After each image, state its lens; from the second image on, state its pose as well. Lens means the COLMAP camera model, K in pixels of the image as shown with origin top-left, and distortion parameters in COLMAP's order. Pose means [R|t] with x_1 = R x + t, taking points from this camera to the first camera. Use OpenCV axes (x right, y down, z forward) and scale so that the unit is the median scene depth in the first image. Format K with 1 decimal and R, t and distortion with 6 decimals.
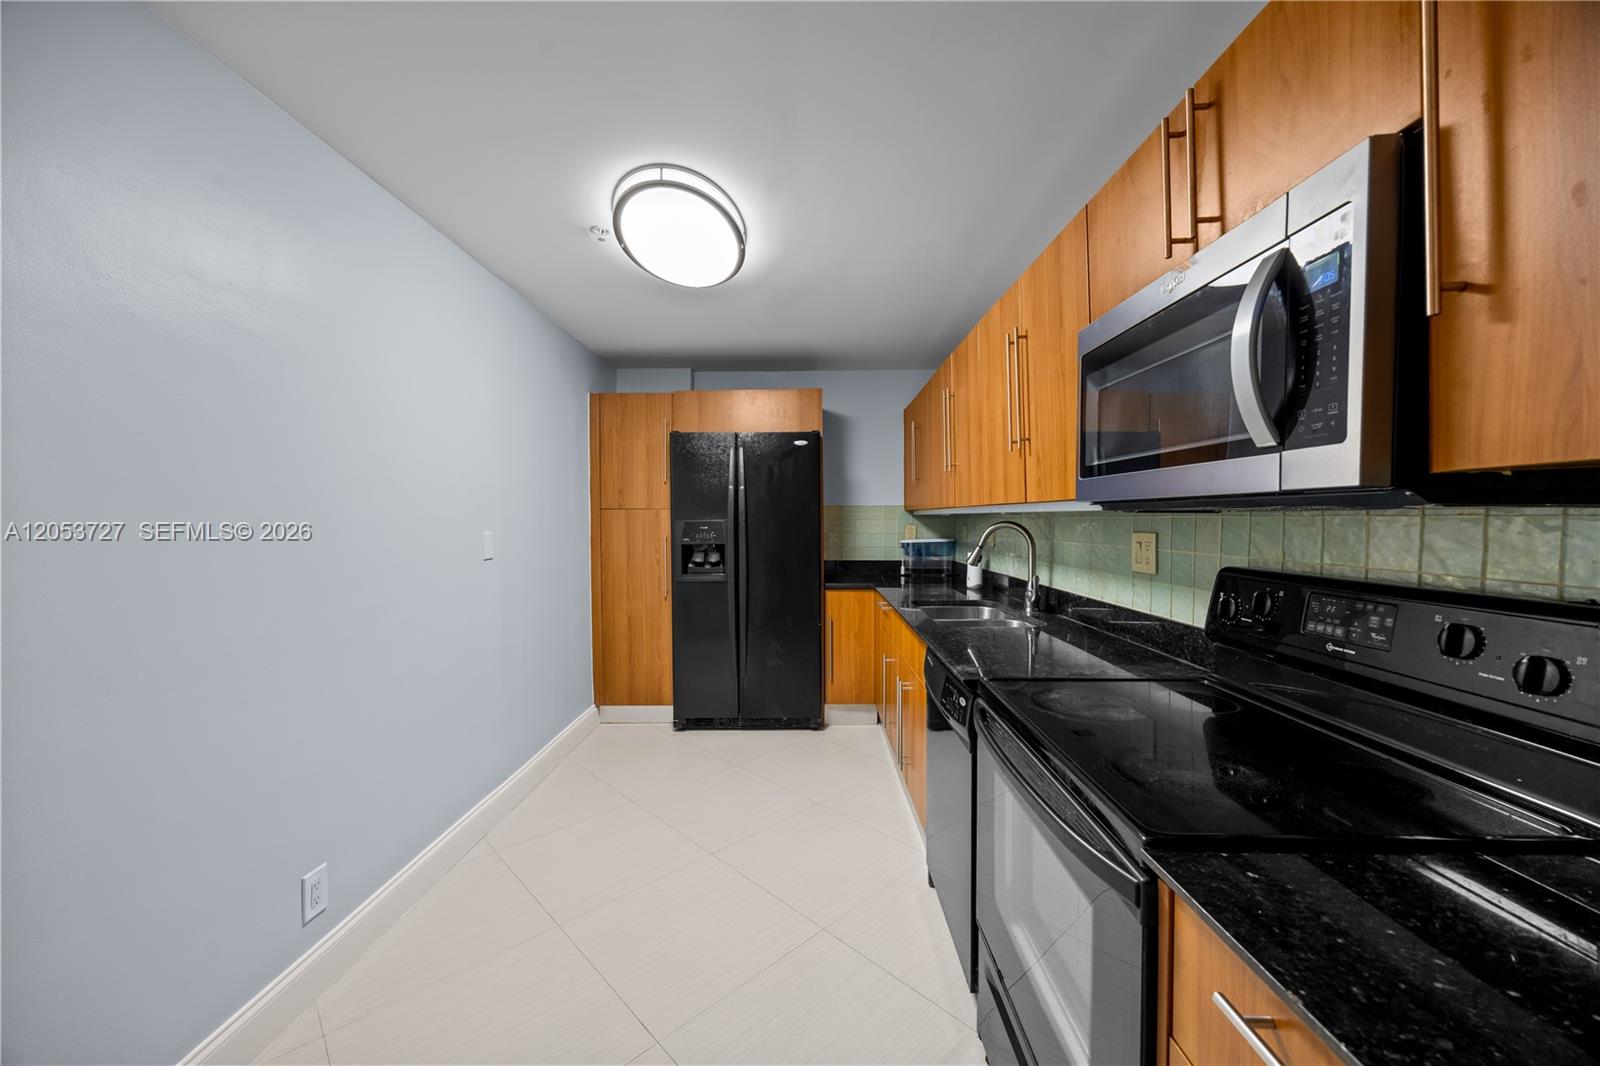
lens RADIAL K [[611.6, 0, 790.0], [0, 611.6, 532.4], [0, 0, 1]] dist [-0.001349, -0.000426]
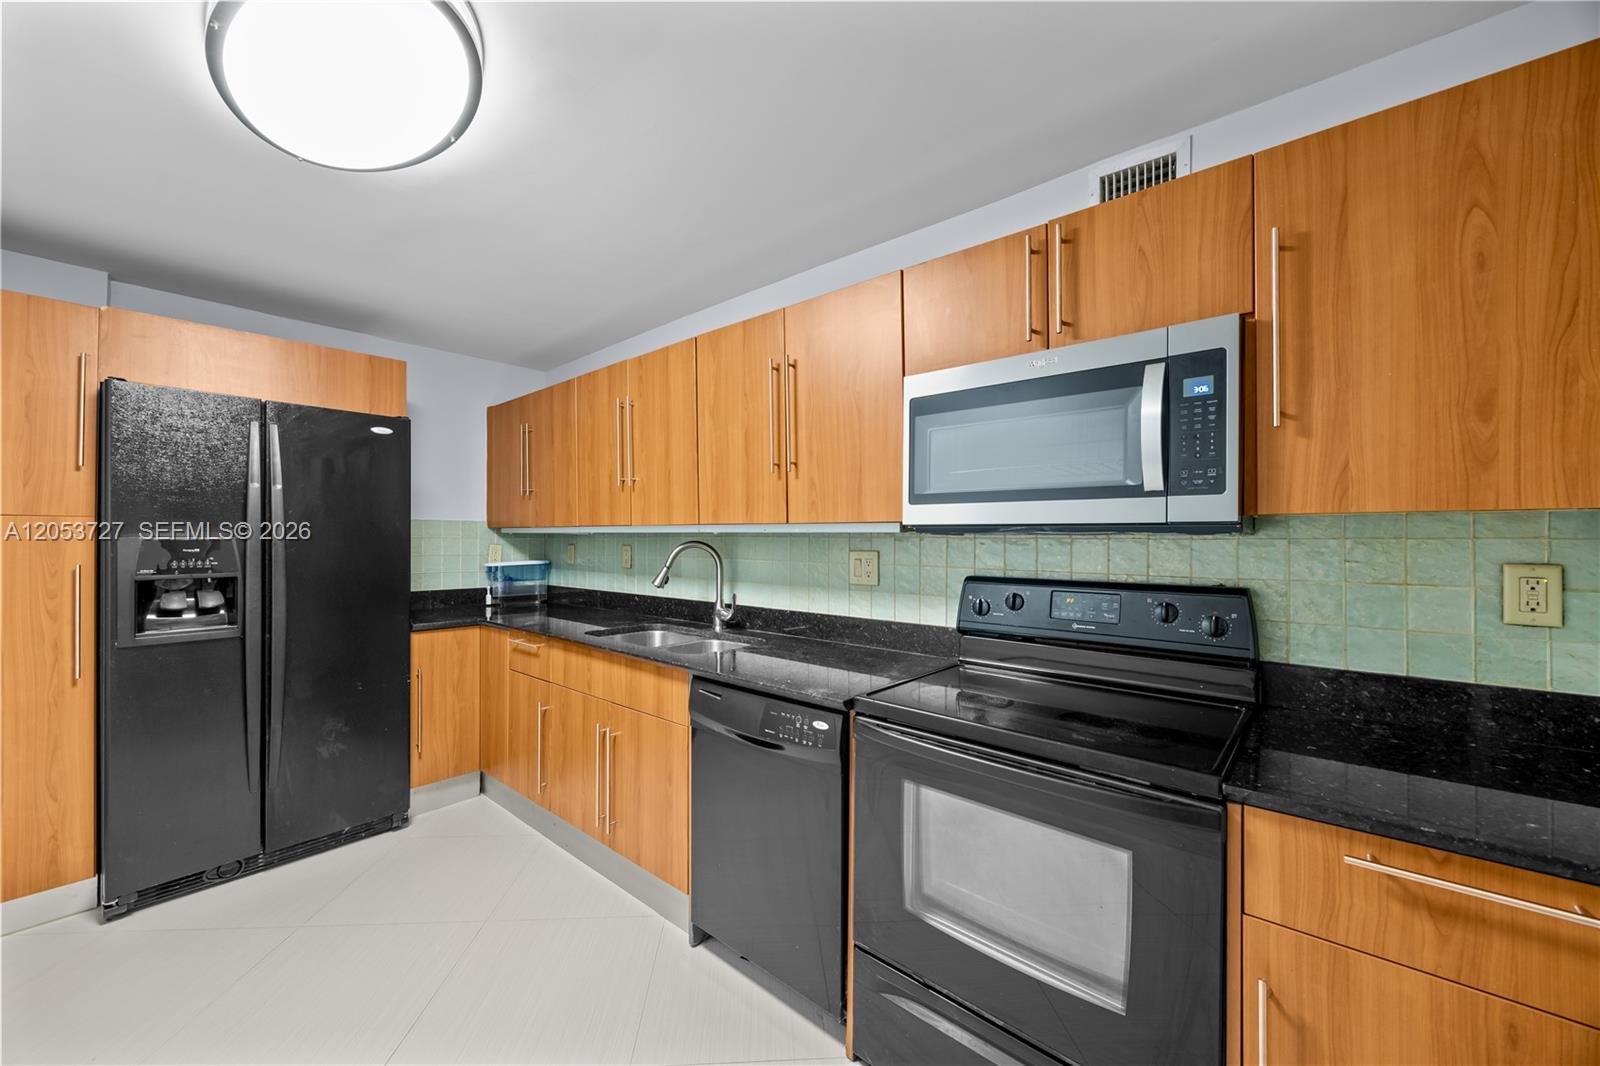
lens RADIAL K [[611.6, 0, 802.6], [0, 611.6, 532.6], [0, 0, 1]] dist [-0.001349, -0.000426]
pose [[0.641693, 0.013329, 0.766845, -0.212048], [0.010706, 0.999596, -0.026334, -0.002772], [-0.766887, 0.025108, 0.641291, 0.164997]]
